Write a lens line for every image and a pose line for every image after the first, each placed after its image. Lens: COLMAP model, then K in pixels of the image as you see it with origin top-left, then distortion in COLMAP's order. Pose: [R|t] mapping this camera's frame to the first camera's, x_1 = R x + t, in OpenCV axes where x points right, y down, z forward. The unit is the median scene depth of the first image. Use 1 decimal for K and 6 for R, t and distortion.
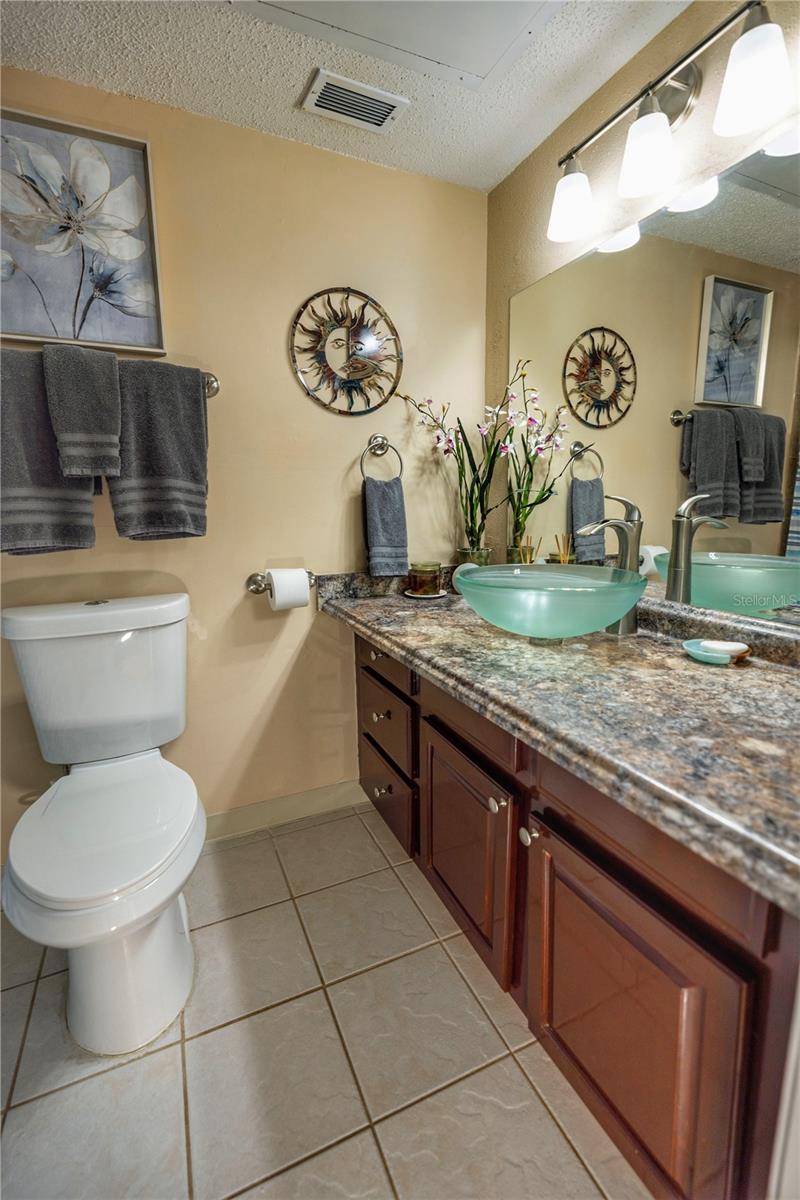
lens RADIAL K [[528.3, 0, 392.4], [0, 528.3, 604.2], [0, 0, 1]] dist [-0.000091, -0.000250]
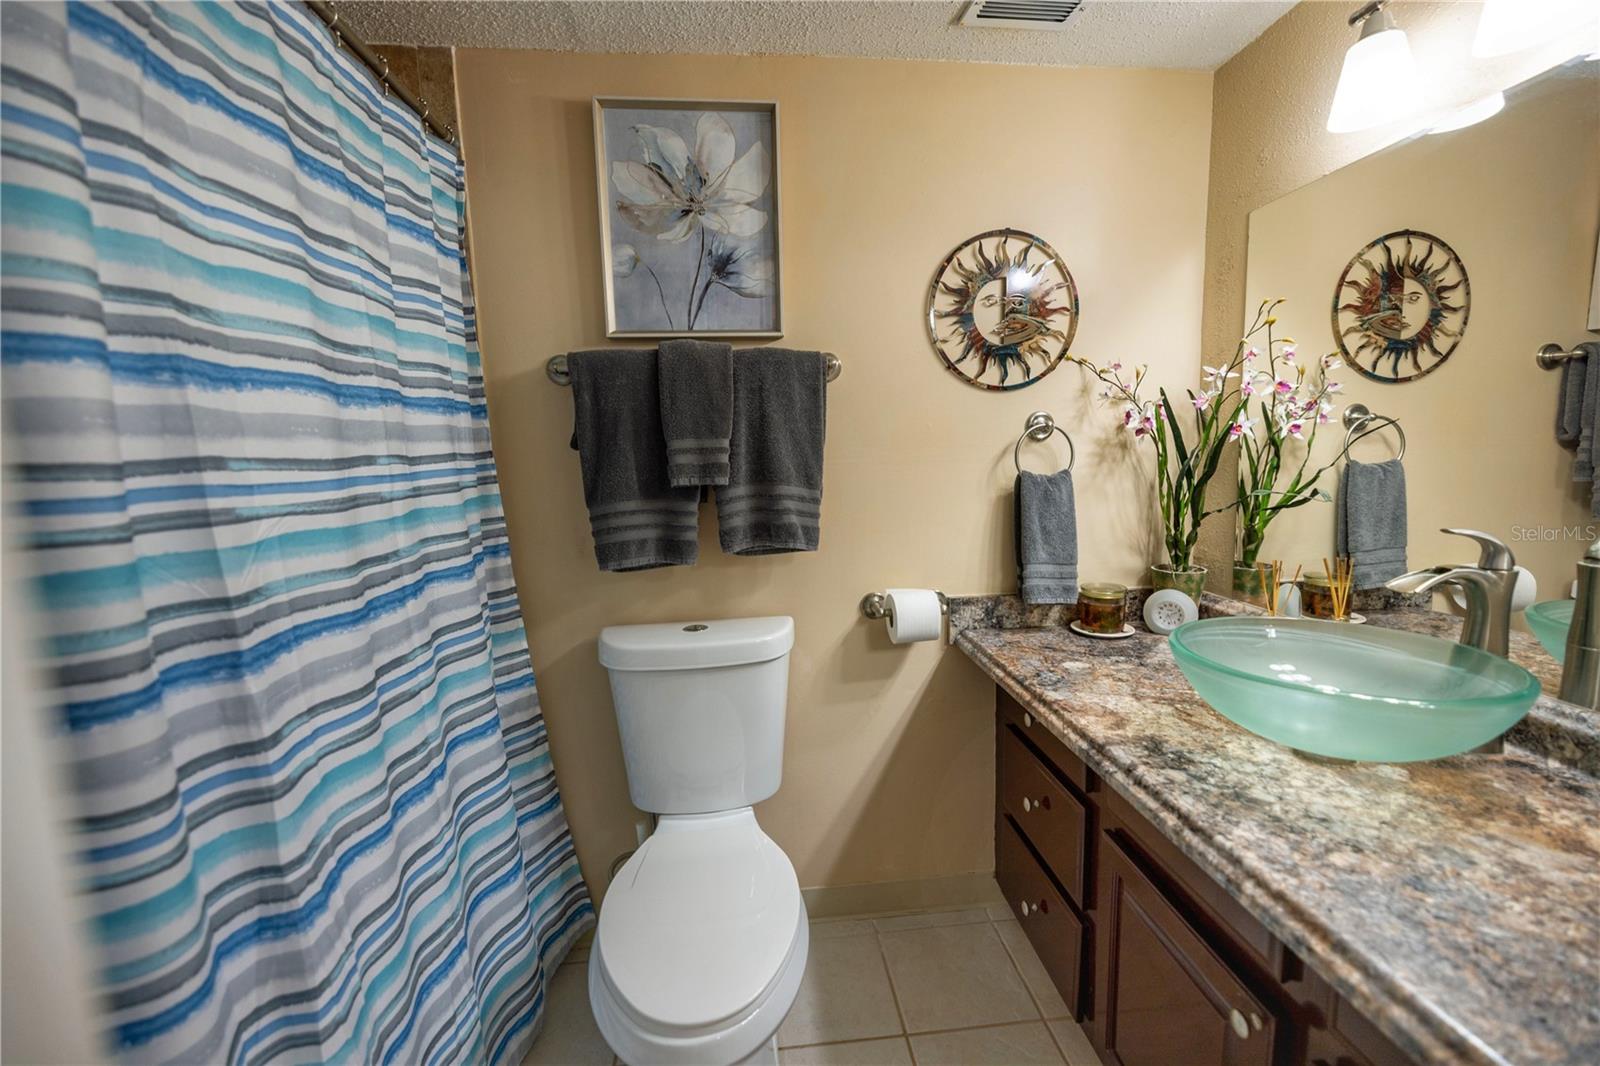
lens RADIAL K [[658.9, 0, 800.9], [0, 658.9, 542.2], [0, 0, 1]] dist [0.001019, -0.000895]
pose [[0.947800, 0.031728, -0.317282, -0.055944], [-0.046797, 0.998104, -0.039984, -0.104601], [0.315412, 0.052744, 0.947488, 0.023676]]
